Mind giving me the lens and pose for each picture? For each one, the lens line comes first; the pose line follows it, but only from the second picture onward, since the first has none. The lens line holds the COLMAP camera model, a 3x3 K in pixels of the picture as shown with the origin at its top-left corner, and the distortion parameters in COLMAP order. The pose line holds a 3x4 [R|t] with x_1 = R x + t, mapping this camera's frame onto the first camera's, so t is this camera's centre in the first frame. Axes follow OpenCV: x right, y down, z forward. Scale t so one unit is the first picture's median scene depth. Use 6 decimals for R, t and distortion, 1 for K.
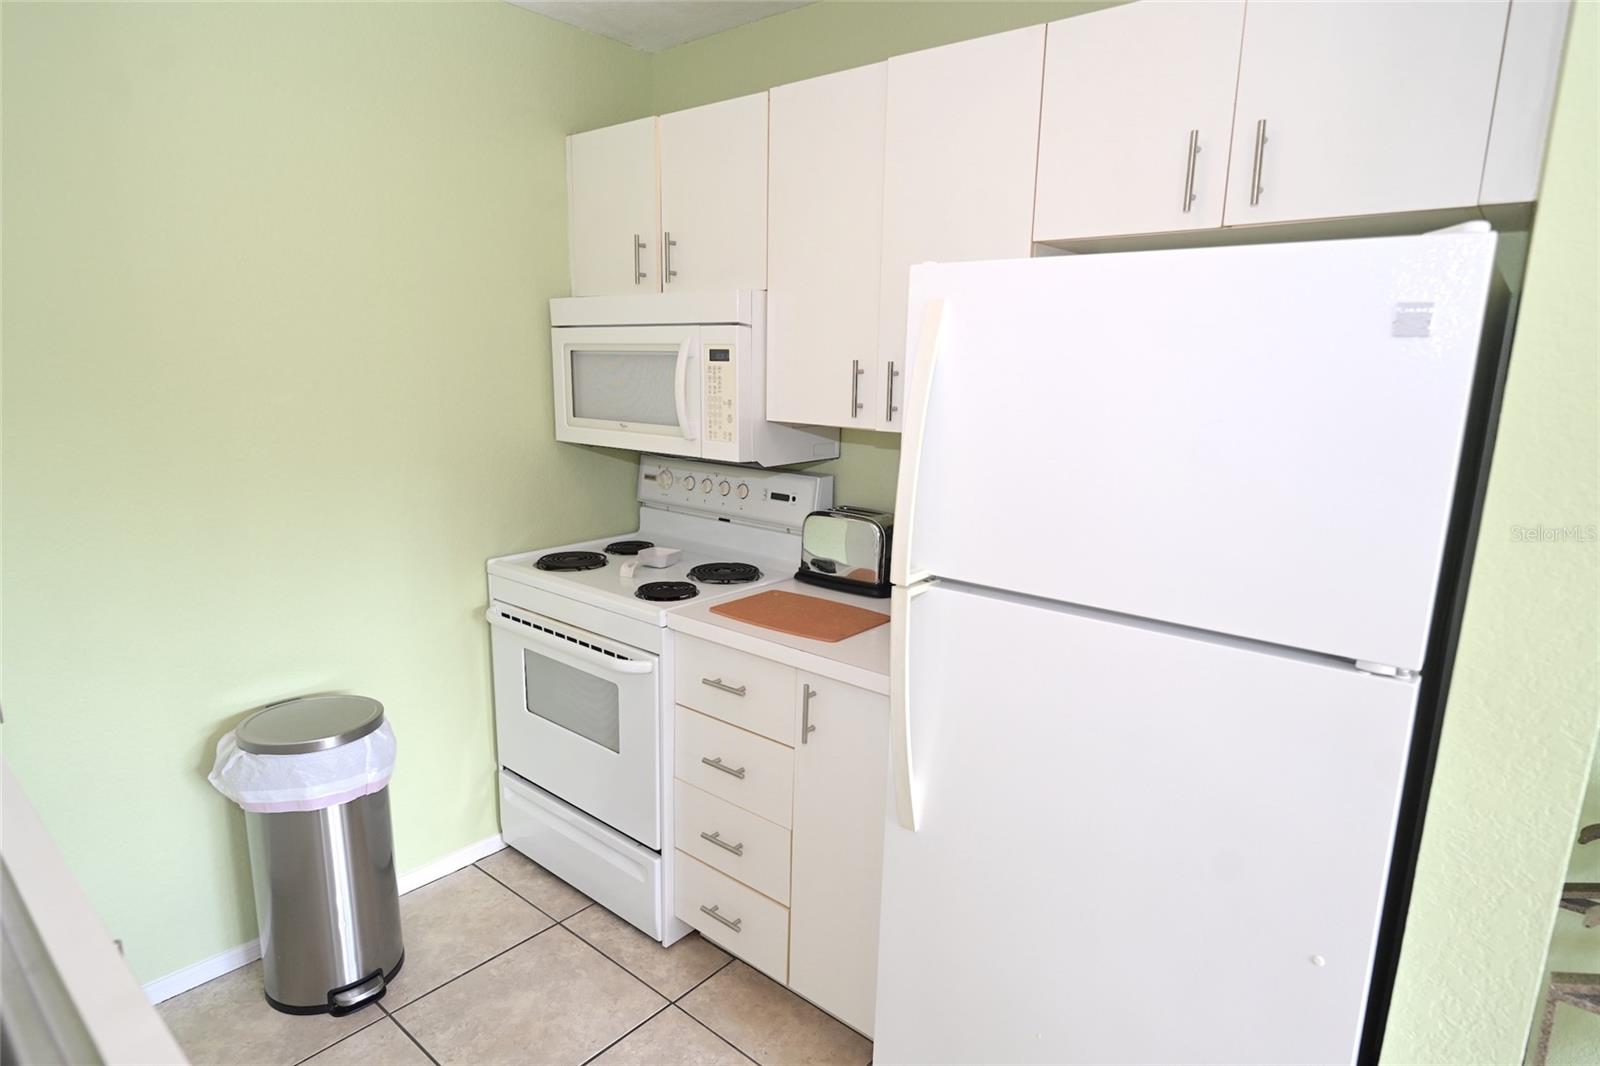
lens RADIAL K [[883.6, 0, 800.0], [0, 883.6, 533.0], [0, 0, 1]] dist [-0.002668, -0.000553]
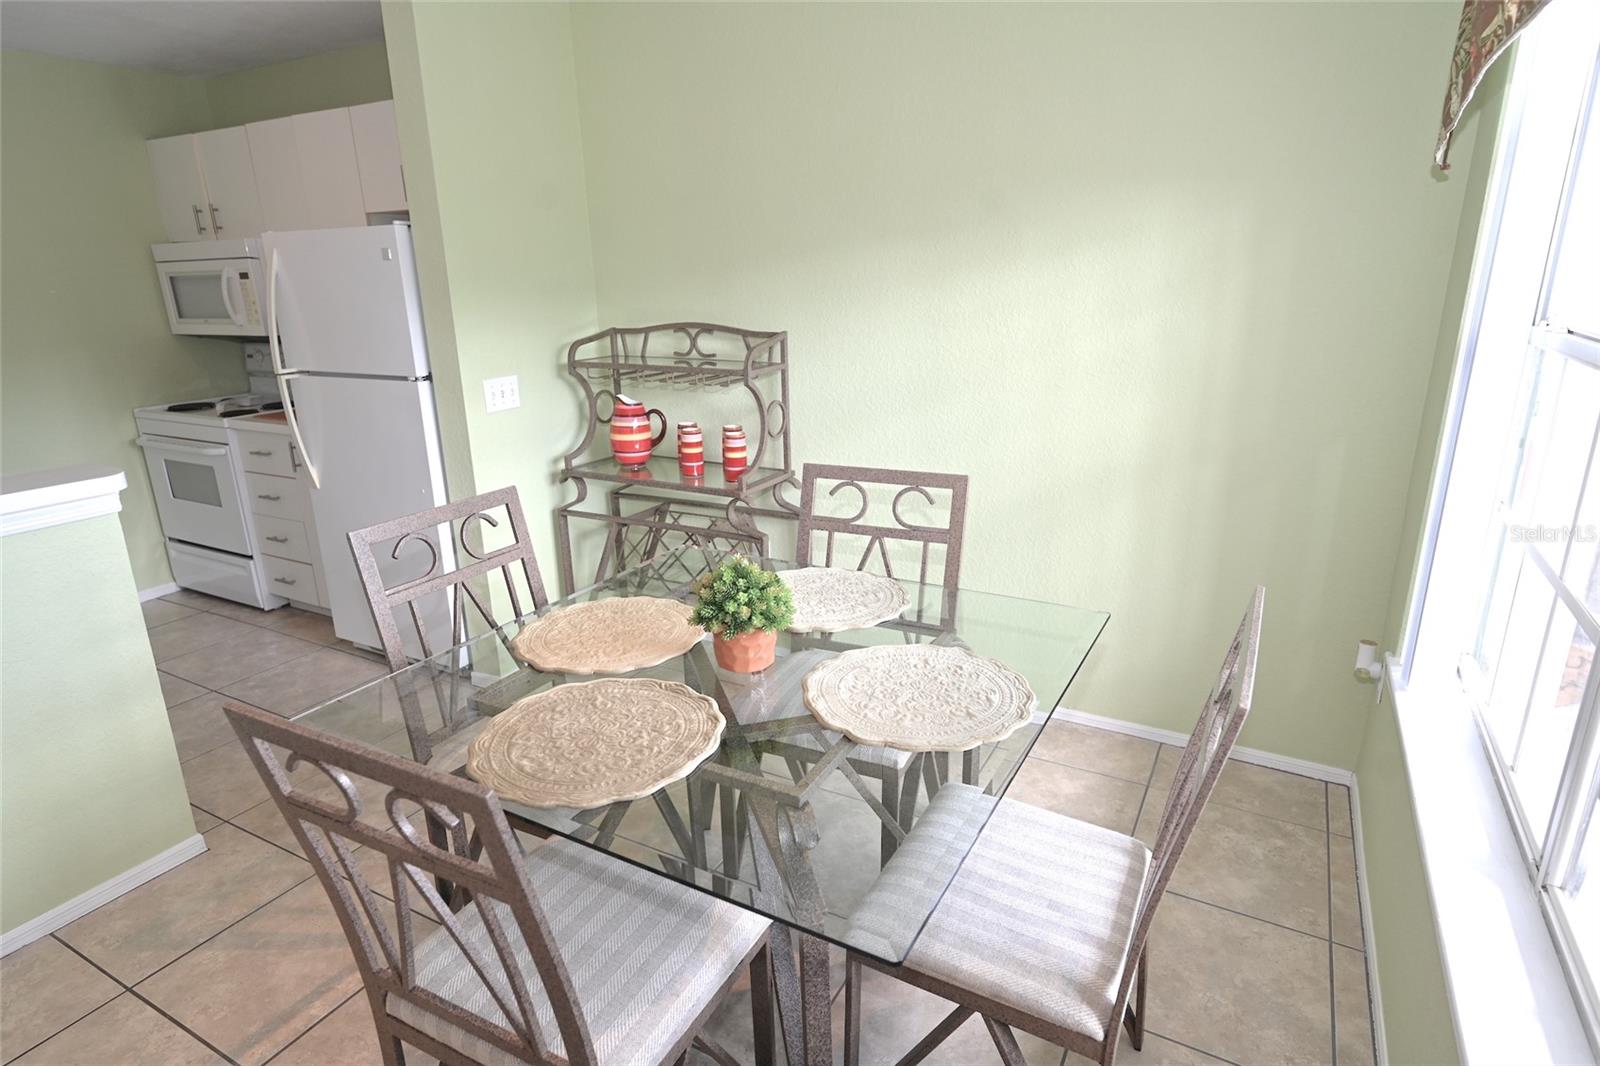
lens RADIAL K [[883.6, 0, 800.0], [0, 883.6, 533.0], [0, 0, 1]] dist [-0.002668, -0.000553]
pose [[0.979939, -0.097779, 0.173664, 0.591858], [0.080049, 0.991104, 0.106330, 0.195949], [-0.182516, -0.090295, 0.979048, -0.912770]]
